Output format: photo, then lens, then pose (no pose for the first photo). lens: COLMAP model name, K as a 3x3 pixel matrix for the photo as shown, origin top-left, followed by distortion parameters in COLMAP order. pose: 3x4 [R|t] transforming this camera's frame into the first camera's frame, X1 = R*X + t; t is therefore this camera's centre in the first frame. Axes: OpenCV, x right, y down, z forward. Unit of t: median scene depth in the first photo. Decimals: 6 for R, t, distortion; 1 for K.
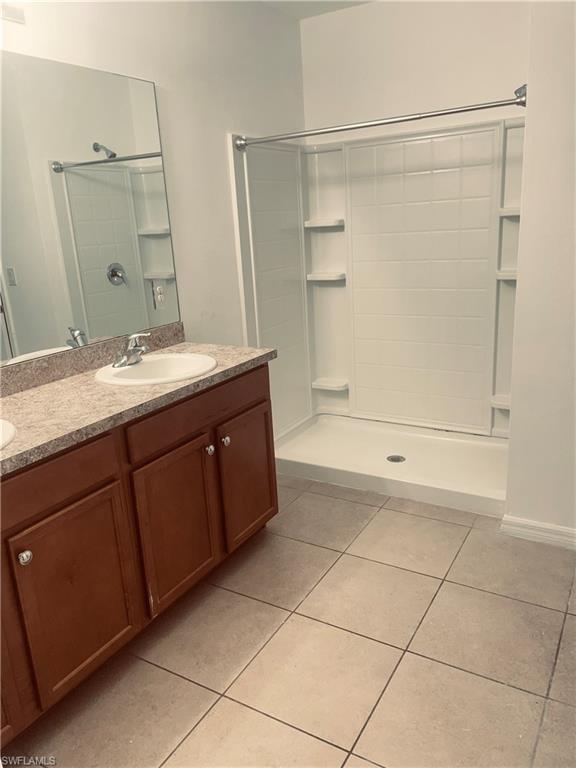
lens RADIAL K [[580.9, 0, 293.4], [0, 580.9, 379.8], [0, 0, 1]] dist [0.074913, -0.093100]
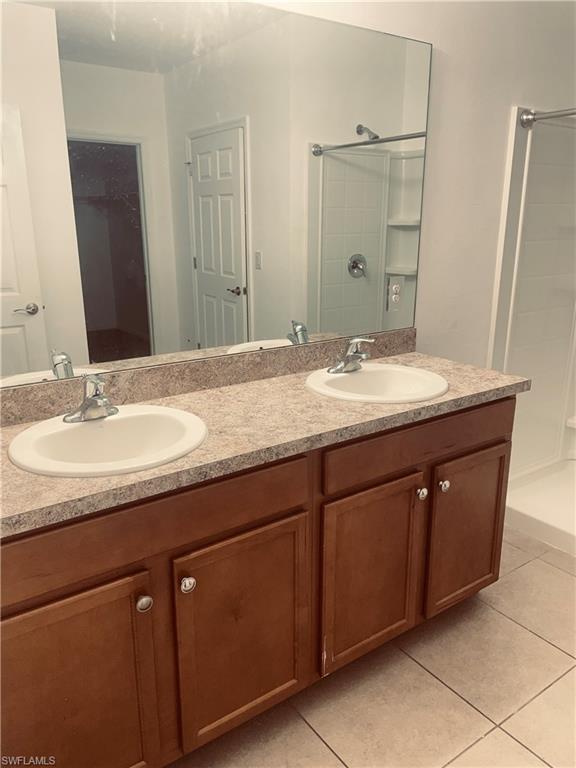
lens RADIAL K [[580.9, 0, 287.9], [0, 580.9, 376.1], [0, 0, 1]] dist [0.074913, -0.093100]
pose [[0.908544, 0.158584, -0.386522, -0.023920], [-0.156899, 0.986953, 0.036132, -0.037719], [0.387209, 0.027817, 0.921572, 0.169109]]
